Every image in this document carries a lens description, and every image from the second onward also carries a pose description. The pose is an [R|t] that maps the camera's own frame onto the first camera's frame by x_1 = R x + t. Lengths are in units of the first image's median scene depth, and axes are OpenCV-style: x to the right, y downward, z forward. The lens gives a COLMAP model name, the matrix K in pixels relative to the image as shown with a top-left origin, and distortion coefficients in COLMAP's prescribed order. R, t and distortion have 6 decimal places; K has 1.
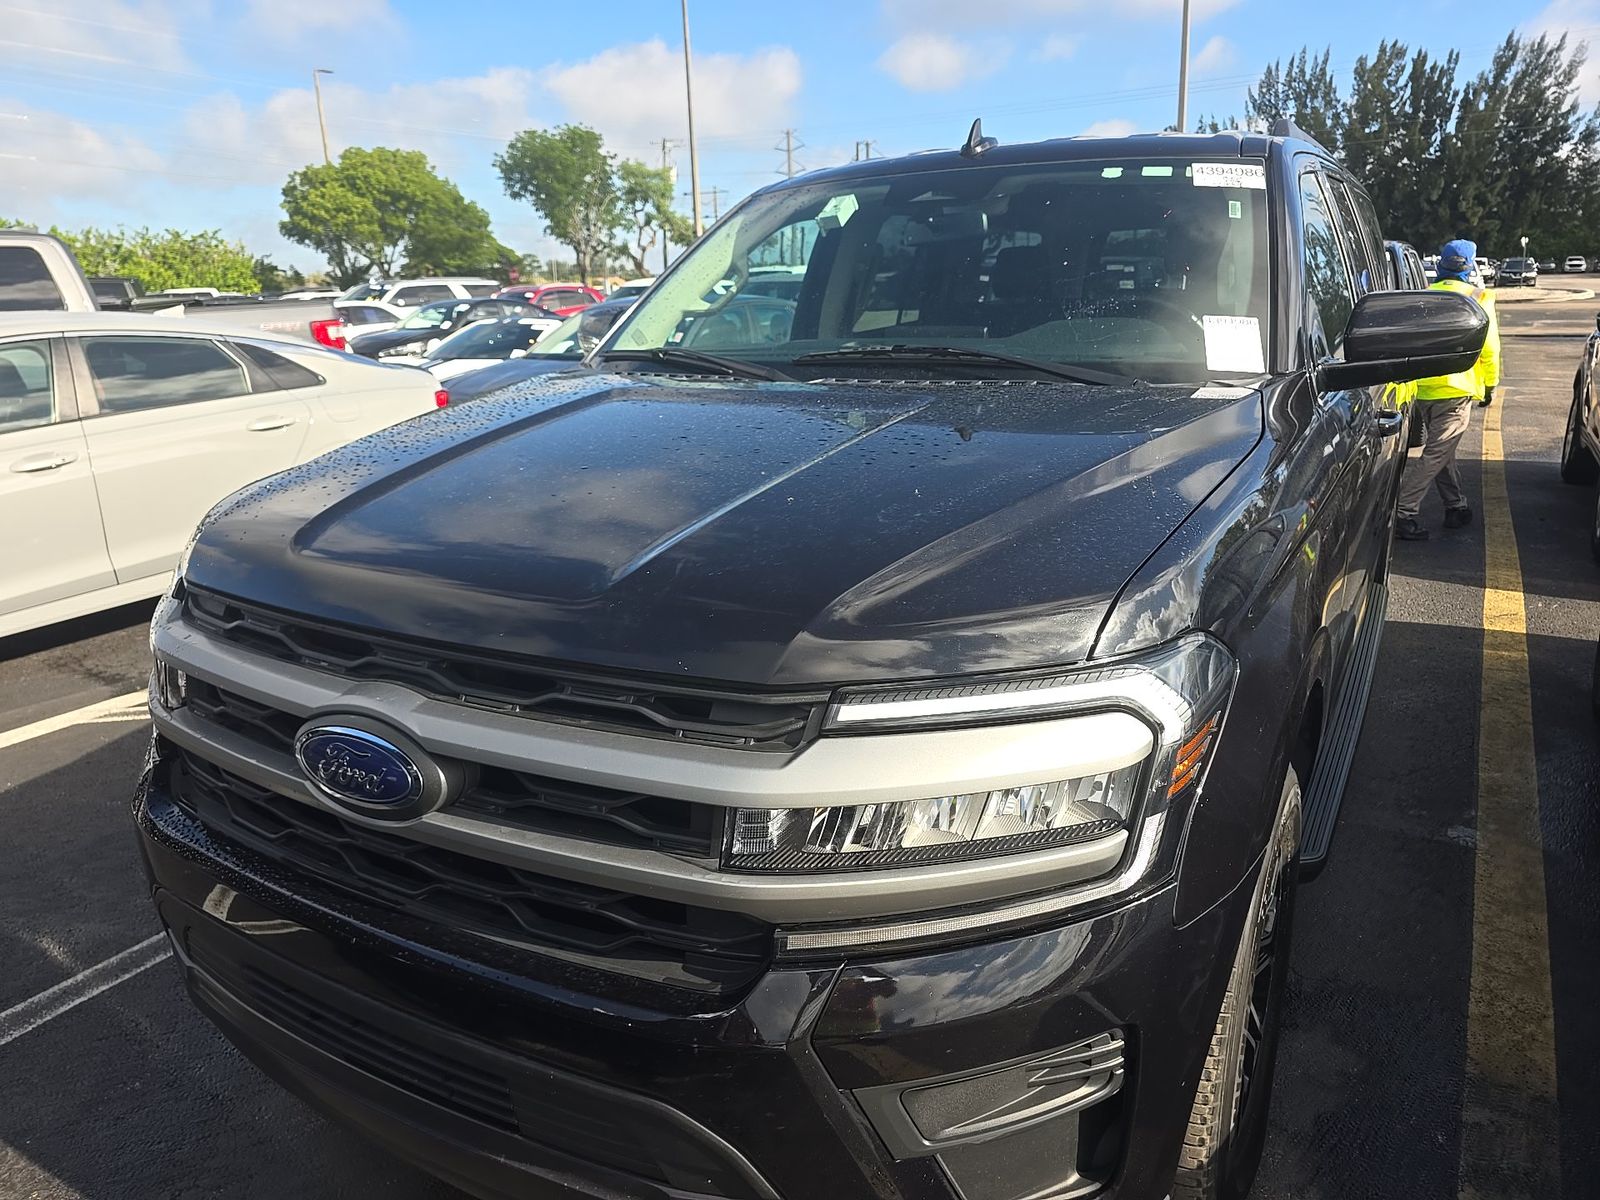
lens RADIAL K [[1085.9, 0, 800.0], [0, 1085.9, 600.0], [0, 0, 1]] dist [0.042237, -0.057472]
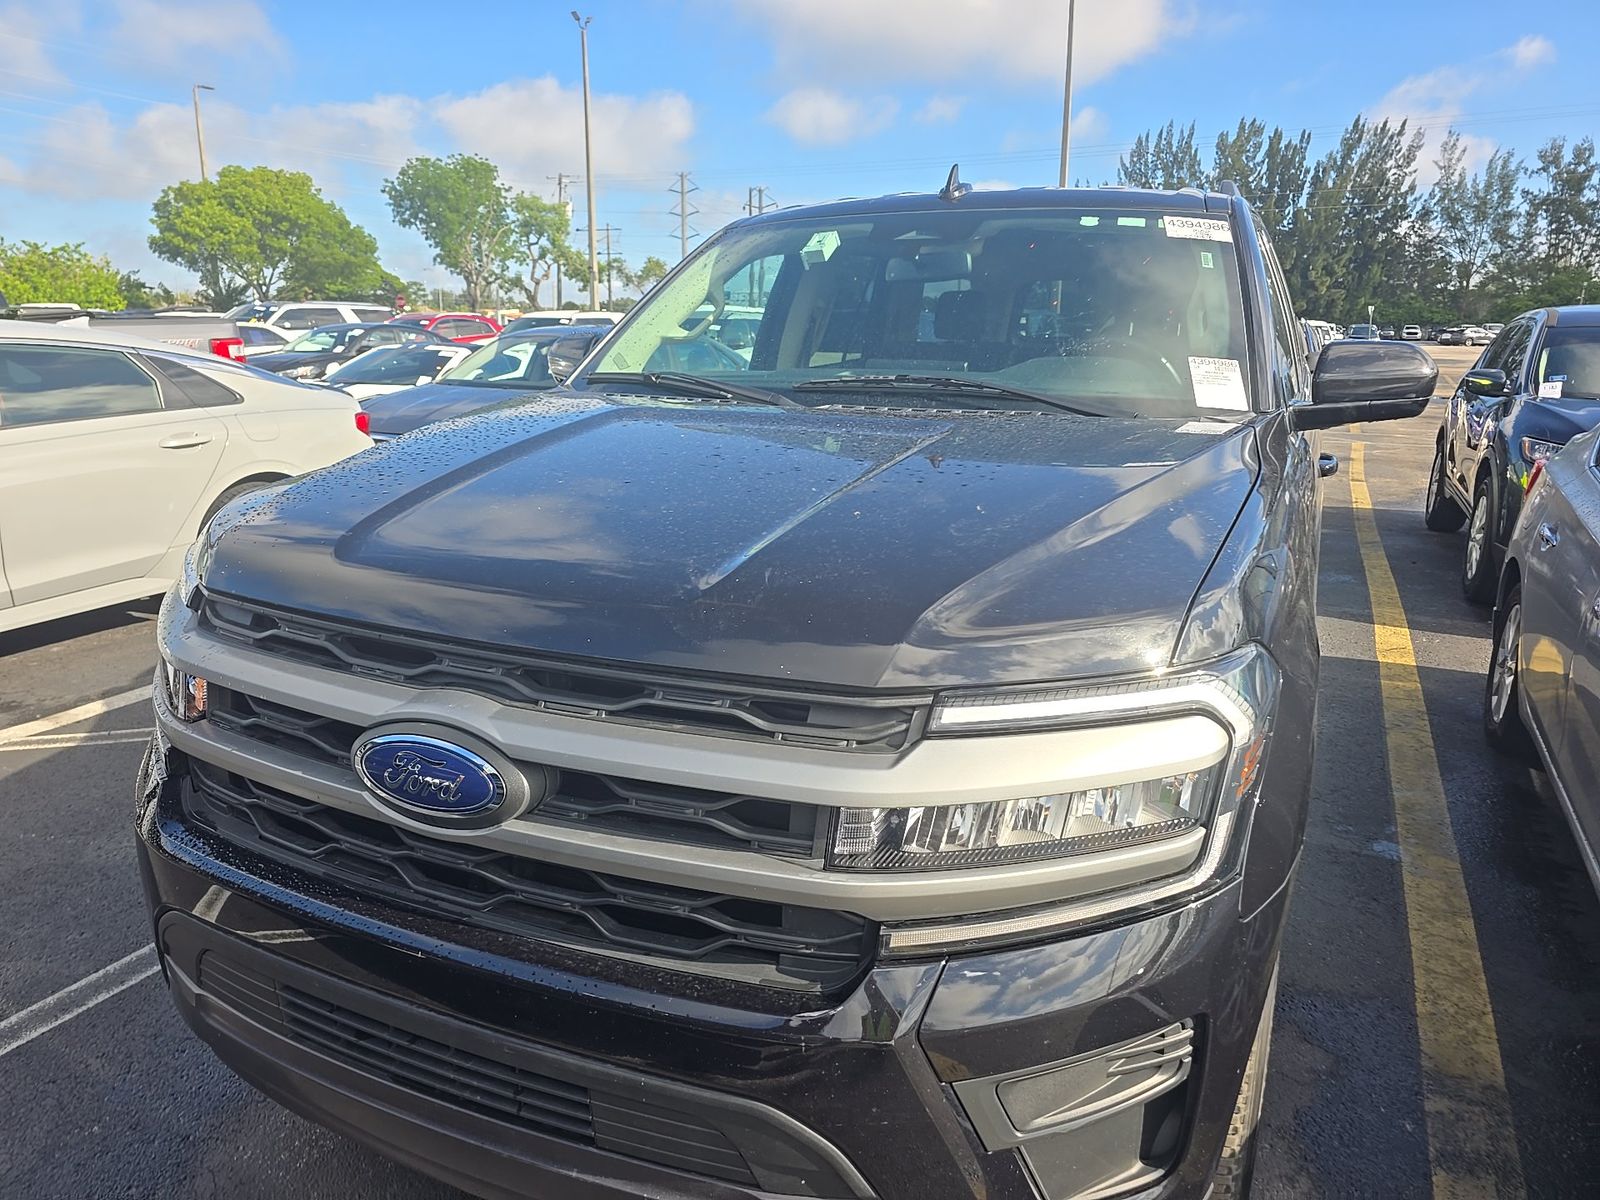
lens RADIAL K [[1088.4, 0, 736.3], [0, 1088.4, 615.9], [0, 0, 1]] dist [0.040024, -0.051847]
pose [[0.994171, 0.011181, 0.107235, -0.156607], [-0.008159, 0.999558, -0.028578, 0.023361], [-0.107508, 0.027537, 0.993823, -0.007575]]
